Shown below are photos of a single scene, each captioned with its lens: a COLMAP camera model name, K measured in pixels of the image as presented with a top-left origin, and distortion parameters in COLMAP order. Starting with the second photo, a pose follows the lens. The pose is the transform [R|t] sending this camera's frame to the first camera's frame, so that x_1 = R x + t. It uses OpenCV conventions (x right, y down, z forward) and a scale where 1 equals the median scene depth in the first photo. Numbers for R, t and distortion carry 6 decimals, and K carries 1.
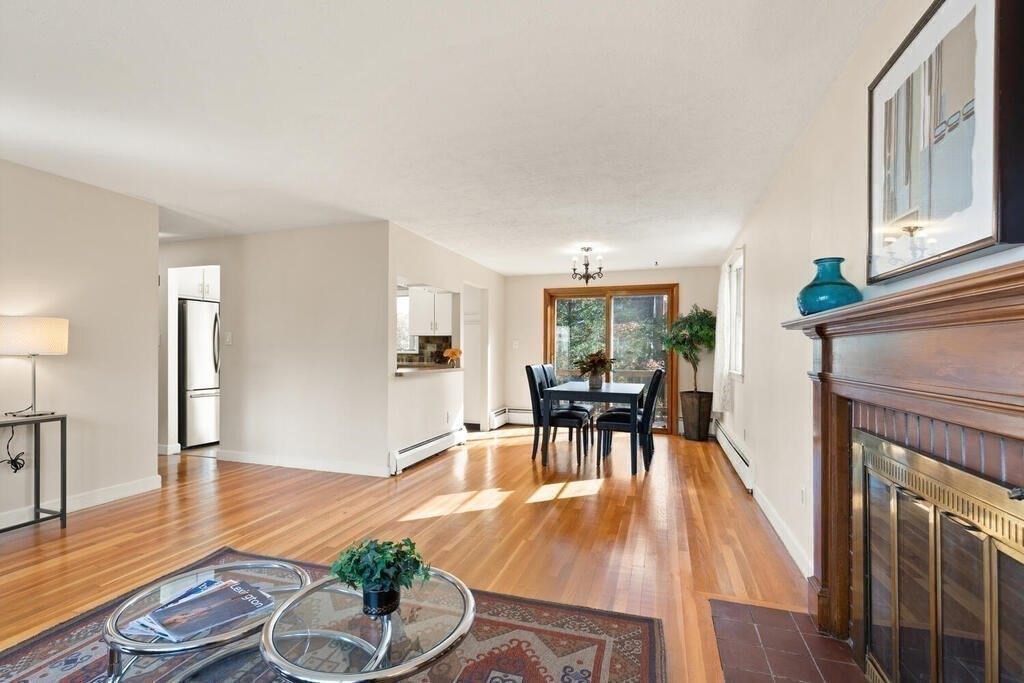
lens RADIAL K [[460.7, 0, 512.5], [0, 460.7, 352.2], [0, 0, 1]] dist [0.003302, -0.000130]
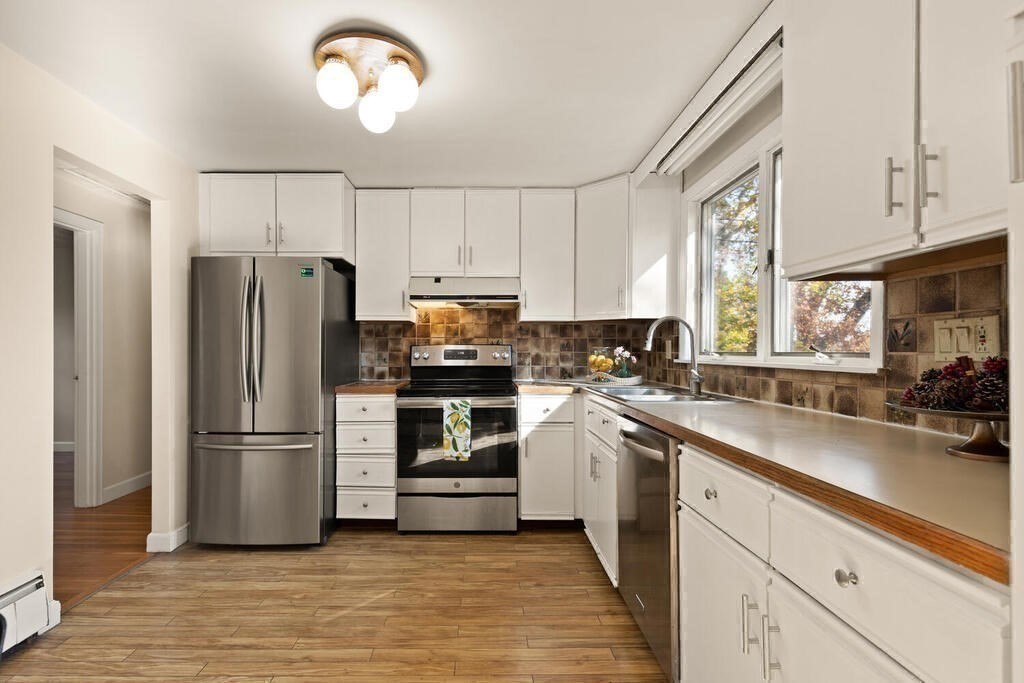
lens RADIAL K [[474.8, 0, 475.7], [0, 474.8, 353.5], [0, 0, 1]] dist [0.002562, -0.000107]
pose [[0.295554, 0.002034, -0.955324, -0.093670], [-0.004668, 0.999989, 0.000685, -0.006201], [0.955315, 0.004257, 0.295560, 1.071293]]
